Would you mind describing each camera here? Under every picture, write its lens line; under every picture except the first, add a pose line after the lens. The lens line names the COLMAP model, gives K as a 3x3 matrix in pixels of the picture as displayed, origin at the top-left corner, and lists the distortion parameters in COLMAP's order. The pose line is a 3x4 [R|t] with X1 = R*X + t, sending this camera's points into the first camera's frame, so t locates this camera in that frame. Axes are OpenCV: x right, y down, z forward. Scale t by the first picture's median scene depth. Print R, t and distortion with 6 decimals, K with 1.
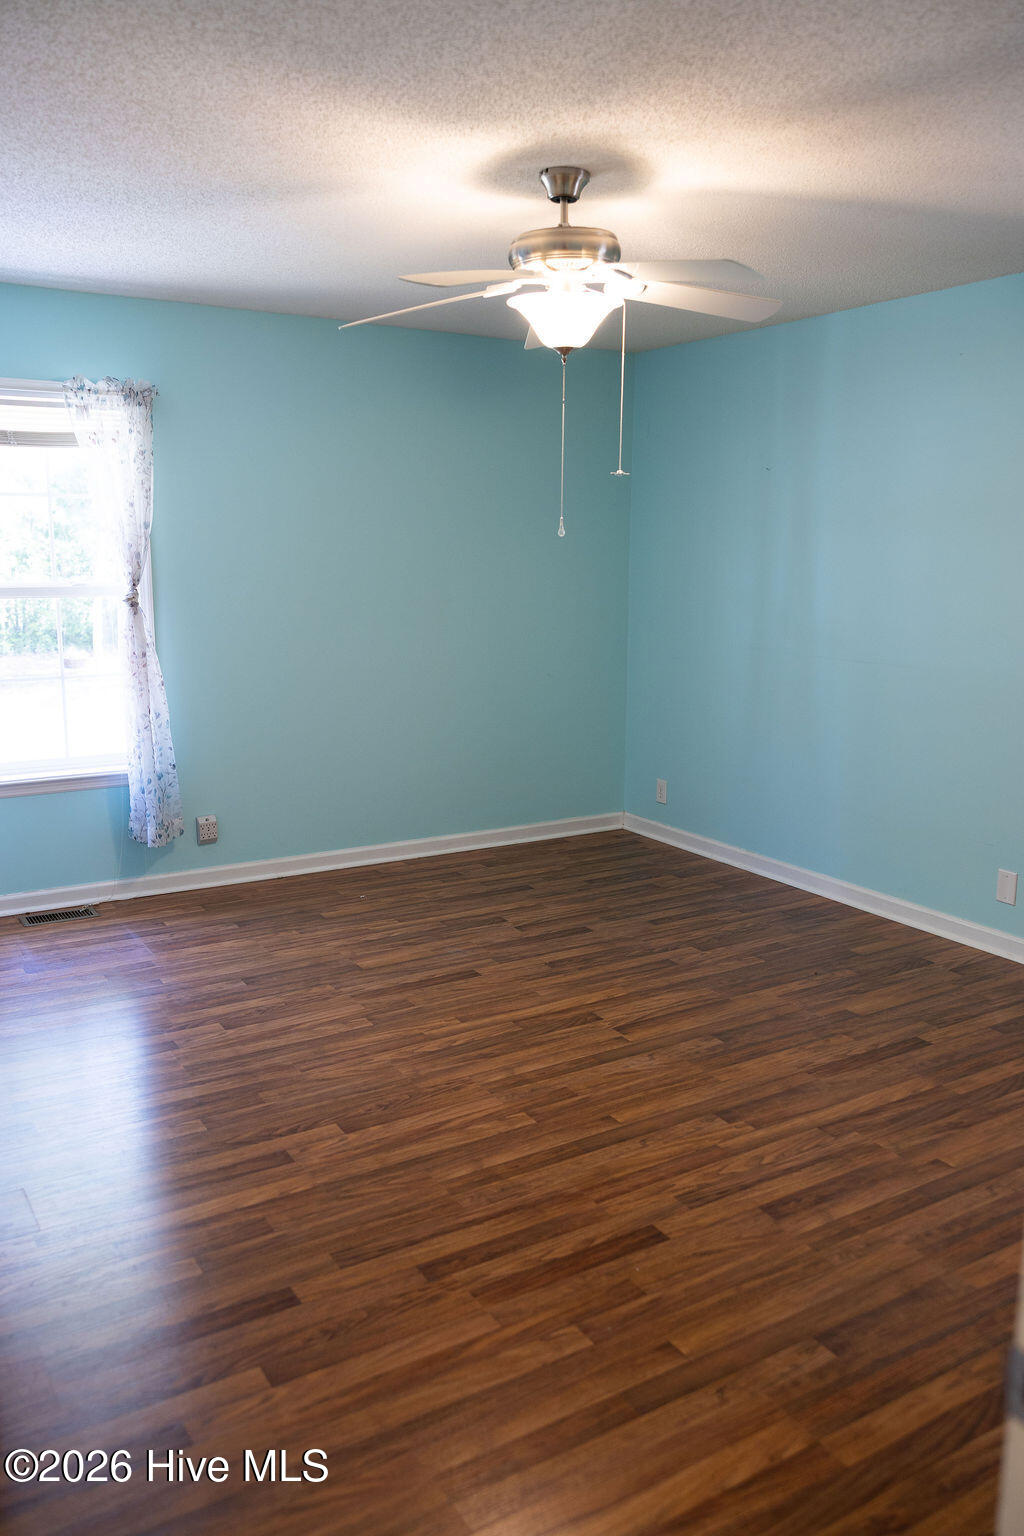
lens RADIAL K [[1203.6, 0, 512.0], [0, 1203.6, 768.0], [0, 0, 1]] dist [0.004474, 0.001160]
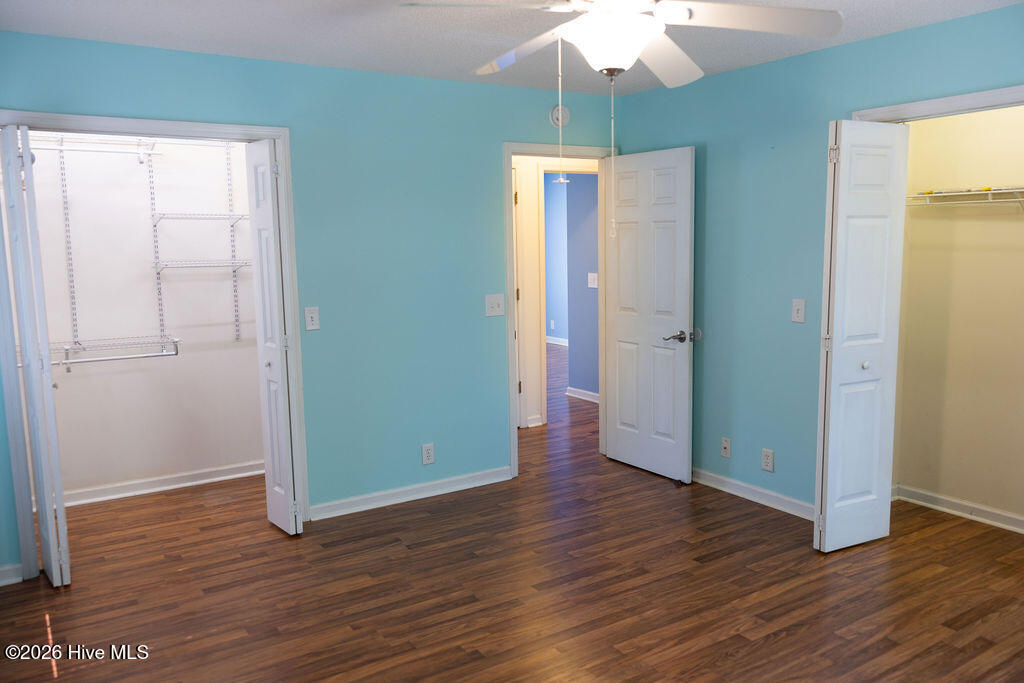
lens RADIAL K [[802.4, 0, 512.0], [0, 802.4, 341.5], [0, 0, 1]] dist [0.004474, 0.001160]
pose [[-0.999700, 0.013187, -0.020663, 0.166180], [0.005857, 0.947044, 0.321051, -0.378095], [0.023802, 0.320833, -0.946837, 1.916425]]
